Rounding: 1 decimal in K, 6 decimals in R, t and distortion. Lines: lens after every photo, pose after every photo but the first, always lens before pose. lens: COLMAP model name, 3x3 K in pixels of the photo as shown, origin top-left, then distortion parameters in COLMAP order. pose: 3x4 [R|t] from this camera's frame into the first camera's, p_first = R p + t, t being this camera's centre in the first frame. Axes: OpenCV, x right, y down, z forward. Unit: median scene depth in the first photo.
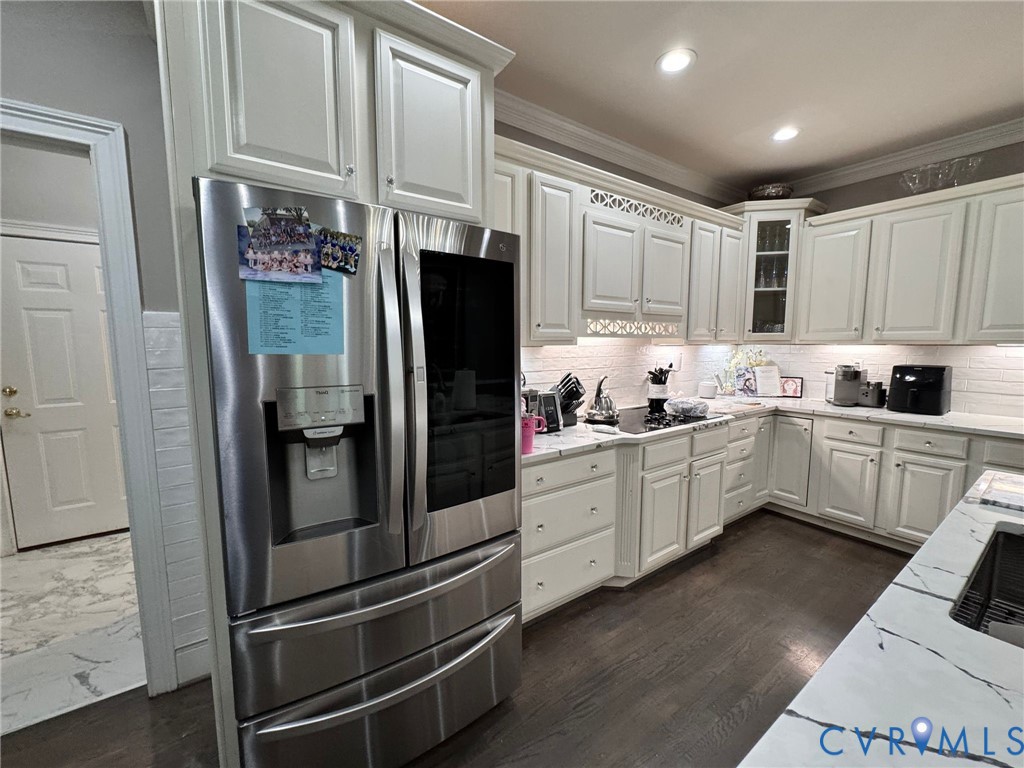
lens RADIAL K [[407.0, 0, 512.6], [0, 407.0, 383.8], [0, 0, 1]] dist [0.002731, 0.000300]
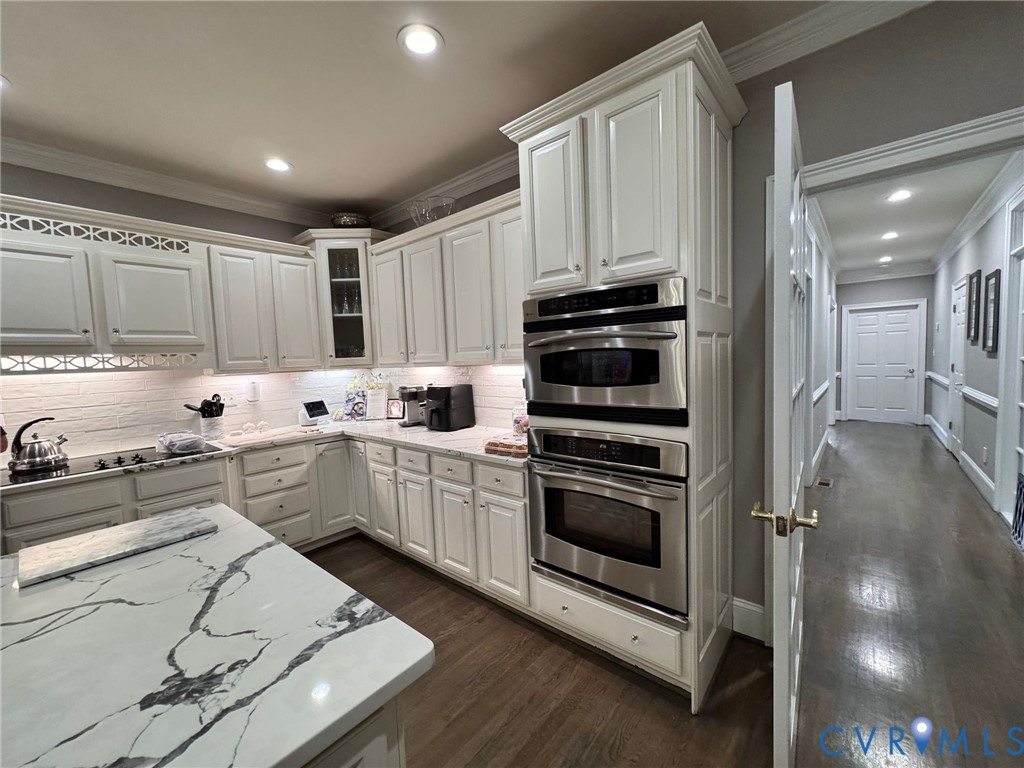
lens RADIAL K [[407.0, 0, 510.2], [0, 407.0, 385.3], [0, 0, 1]] dist [0.002731, 0.000300]
pose [[0.969818, -0.054113, 0.237748, 0.799318], [0.063696, 0.997430, -0.032809, 0.001562], [-0.235361, 0.046962, 0.970773, -0.075367]]
